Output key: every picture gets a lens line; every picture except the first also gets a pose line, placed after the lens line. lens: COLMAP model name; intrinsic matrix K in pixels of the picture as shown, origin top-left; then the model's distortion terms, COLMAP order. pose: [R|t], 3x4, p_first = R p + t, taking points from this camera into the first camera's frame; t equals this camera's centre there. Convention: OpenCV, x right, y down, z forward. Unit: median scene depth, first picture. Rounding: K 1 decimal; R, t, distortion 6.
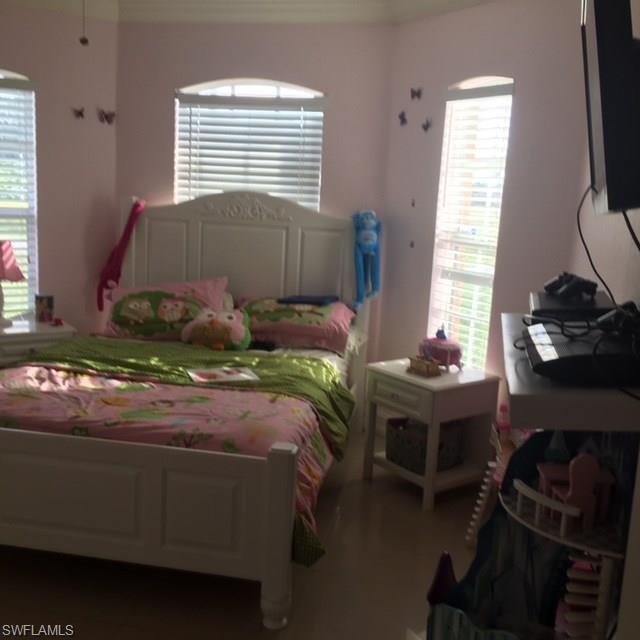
lens RADIAL K [[726.6, 0, 320.0], [0, 726.6, 320.0], [0, 0, 1]] dist [0.034981, -0.000596]
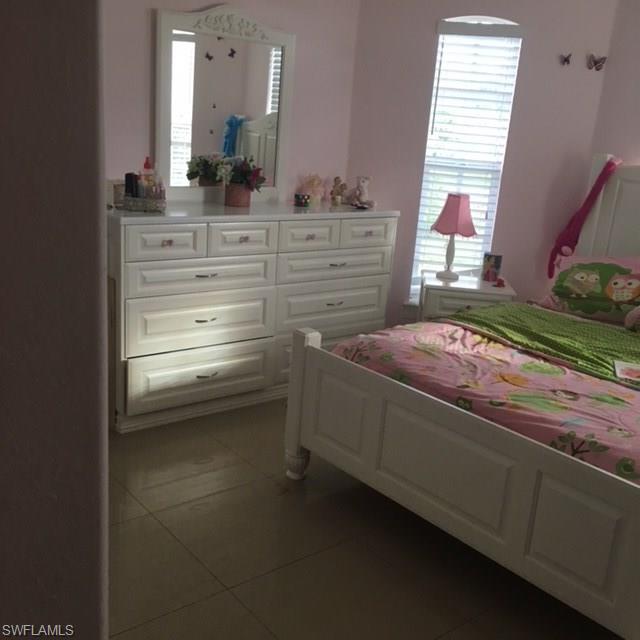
lens RADIAL K [[726.6, 0, 320.0], [0, 726.6, 320.0], [0, 0, 1]] dist [0.034981, -0.000596]
pose [[0.779269, 0.176153, -0.601423, 0.043190], [-0.145902, 0.984308, 0.099251, -0.010358], [0.609469, 0.010406, 0.792742, 0.102247]]
